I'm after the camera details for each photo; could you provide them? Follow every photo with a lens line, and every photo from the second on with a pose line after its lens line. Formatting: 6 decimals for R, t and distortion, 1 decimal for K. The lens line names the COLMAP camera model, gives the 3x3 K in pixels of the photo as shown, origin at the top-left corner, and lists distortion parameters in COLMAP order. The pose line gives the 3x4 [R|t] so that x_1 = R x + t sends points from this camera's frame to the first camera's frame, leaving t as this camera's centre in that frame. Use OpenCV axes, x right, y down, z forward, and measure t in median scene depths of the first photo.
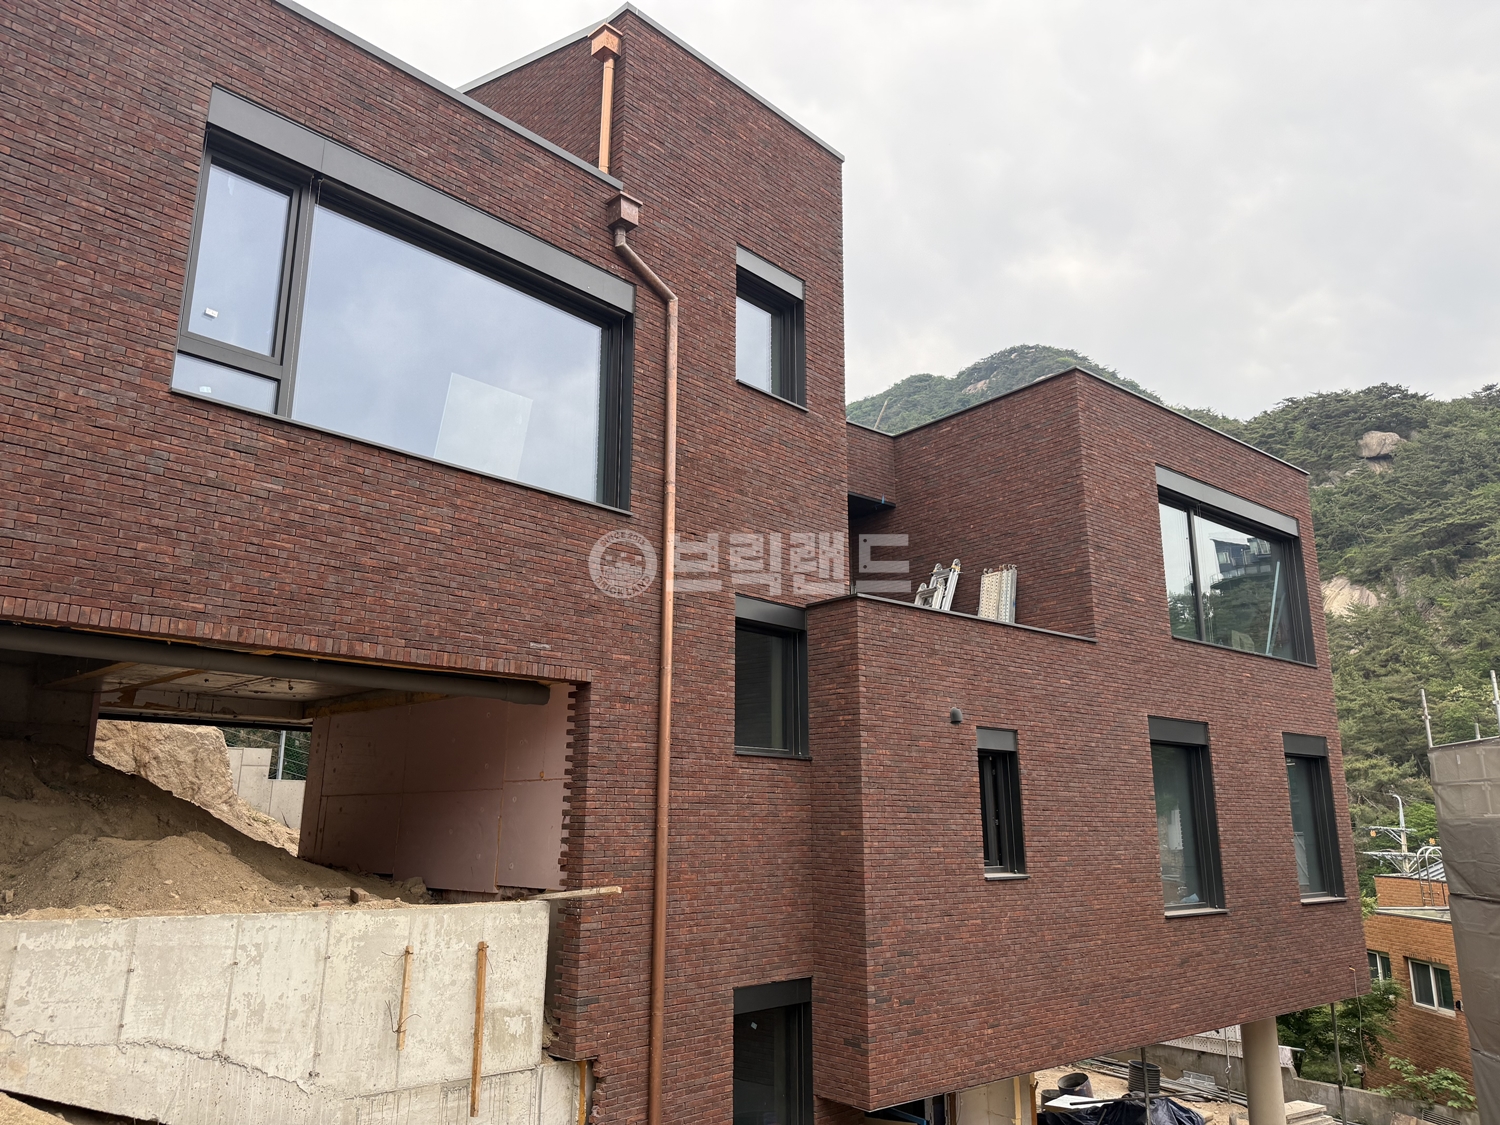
lens RADIAL K [[1033.9, 0, 750.0], [0, 1033.9, 562.5], [0, 0, 1]] dist [0.132200, -0.223862]
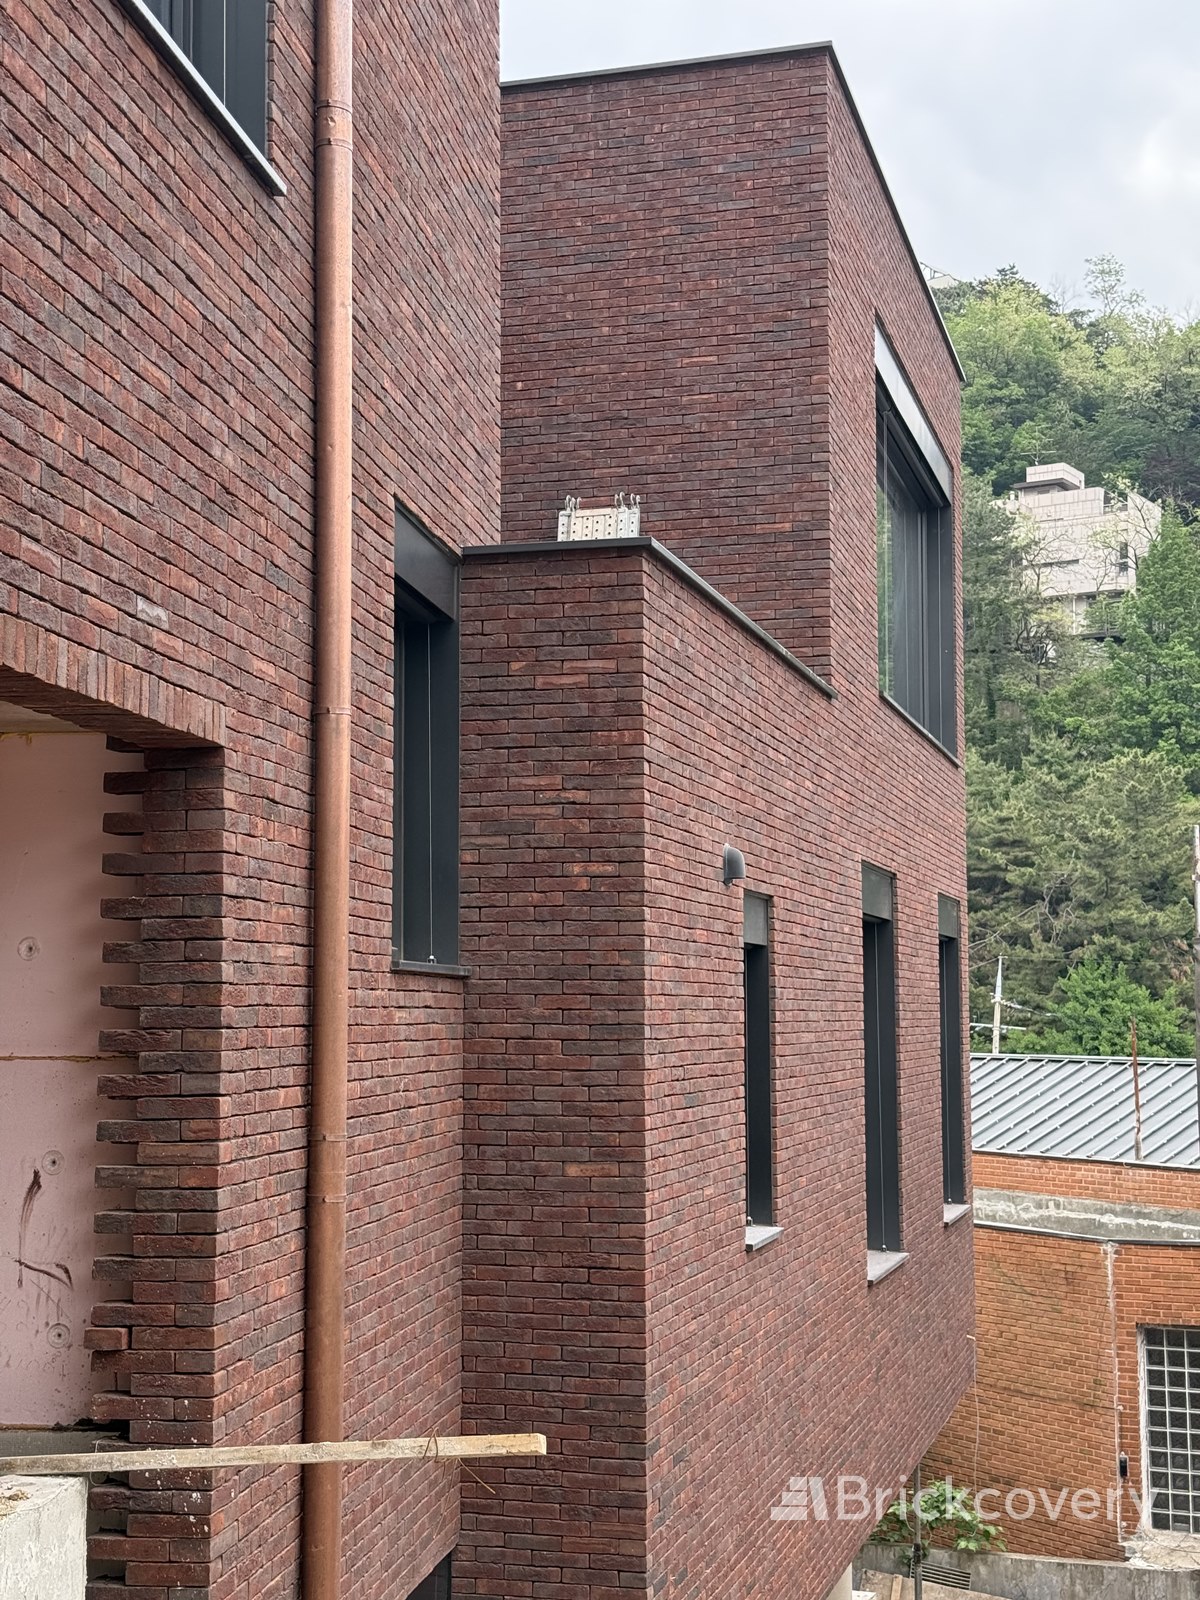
lens RADIAL K [[2220.5, 0, 600.0], [0, 2220.5, 800.0], [0, 0, 1]] dist [0.112735, 0.050415]
pose [[0.814257, 0.050013, 0.578346, -0.365253], [-0.135190, 0.985226, 0.105136, 0.041231], [-0.564544, -0.163794, 0.808988, 0.358299]]
